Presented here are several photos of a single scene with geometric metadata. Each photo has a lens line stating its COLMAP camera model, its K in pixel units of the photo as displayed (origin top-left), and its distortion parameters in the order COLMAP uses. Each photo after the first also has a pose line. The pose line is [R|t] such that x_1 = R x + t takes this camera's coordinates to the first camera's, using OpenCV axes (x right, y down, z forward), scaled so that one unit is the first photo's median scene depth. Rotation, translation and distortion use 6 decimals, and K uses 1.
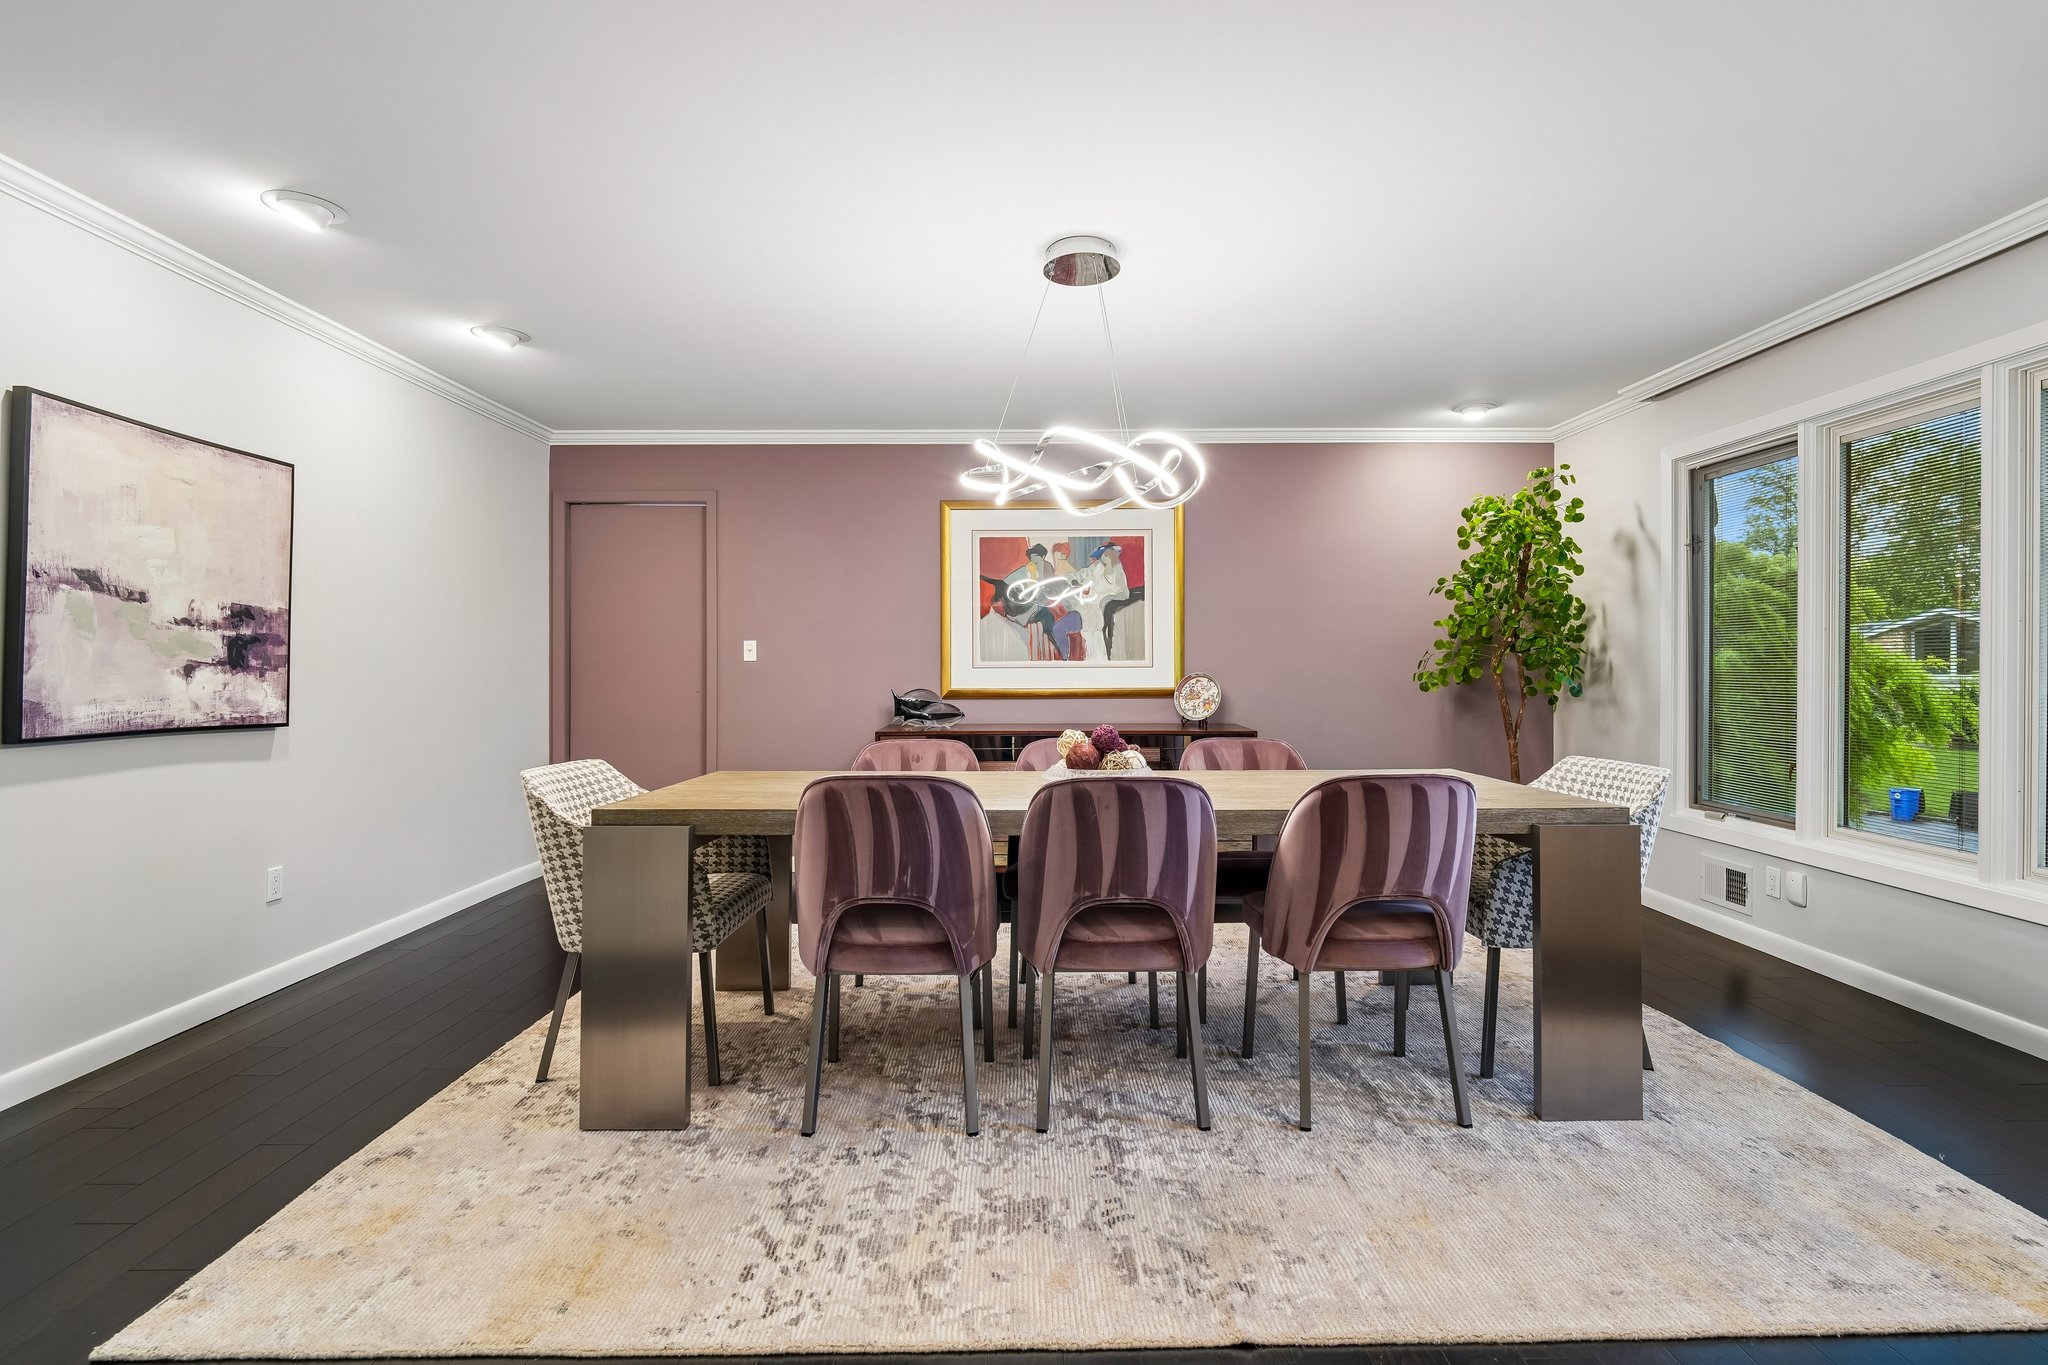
lens RADIAL K [[954.9, 0, 1027.3], [0, 954.9, 677.2], [0, 0, 1]] dist [0.000107, -0.003255]
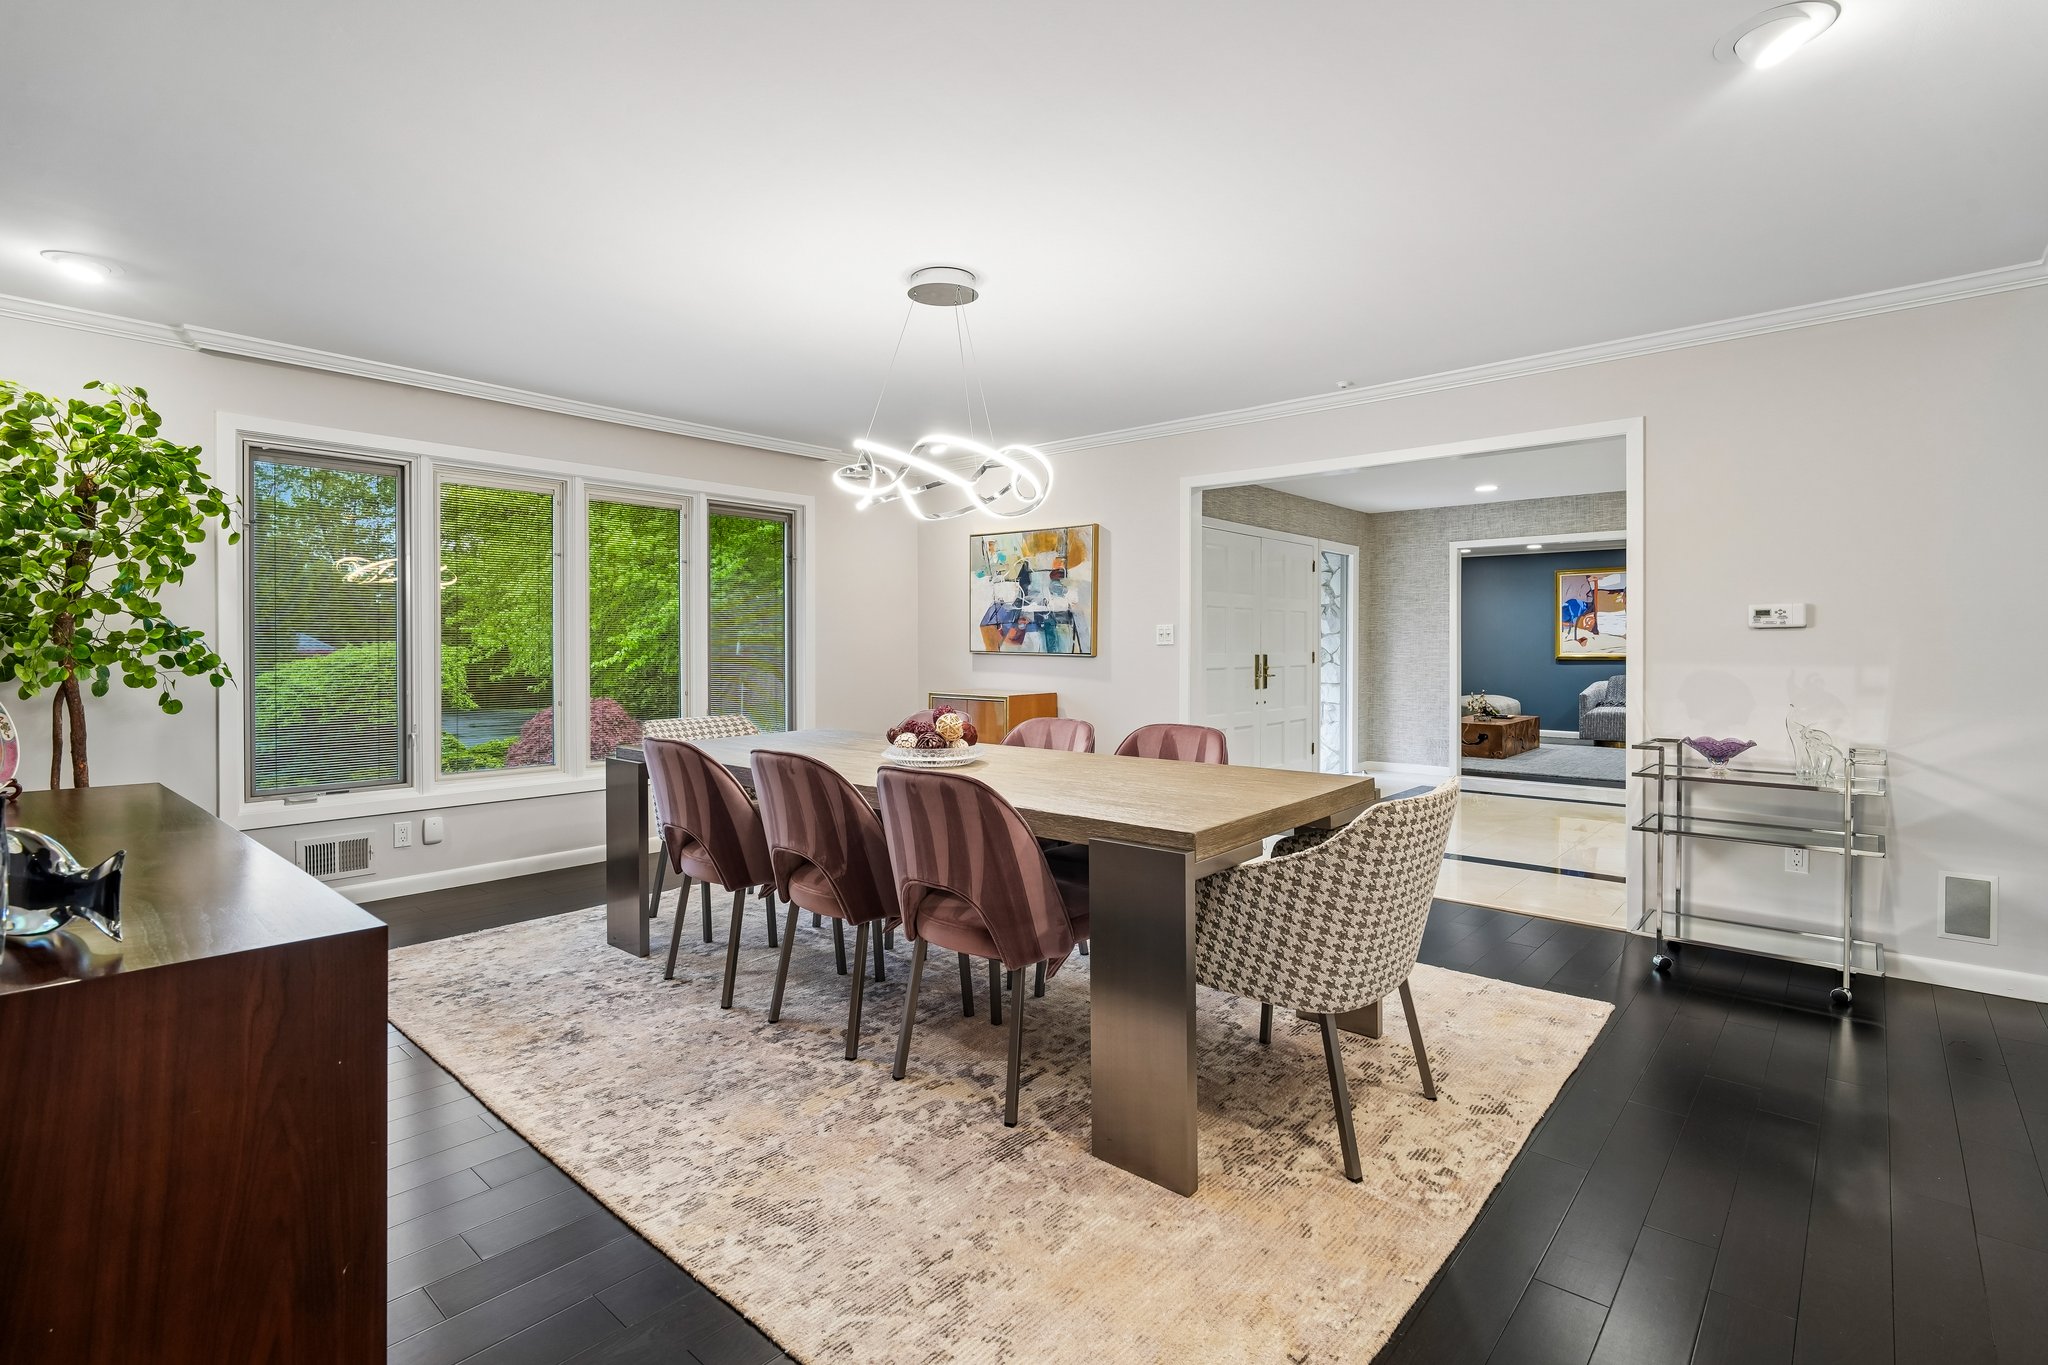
lens RADIAL K [[954.9, 0, 1025.5], [0, 954.9, 666.3], [0, 0, 1]] dist [0.000107, -0.003255]
pose [[-0.746885, -0.011522, 0.664853, -0.561845], [0.005301, 0.999715, 0.023280, -0.016314], [-0.664932, 0.020912, -0.746611, 1.325680]]
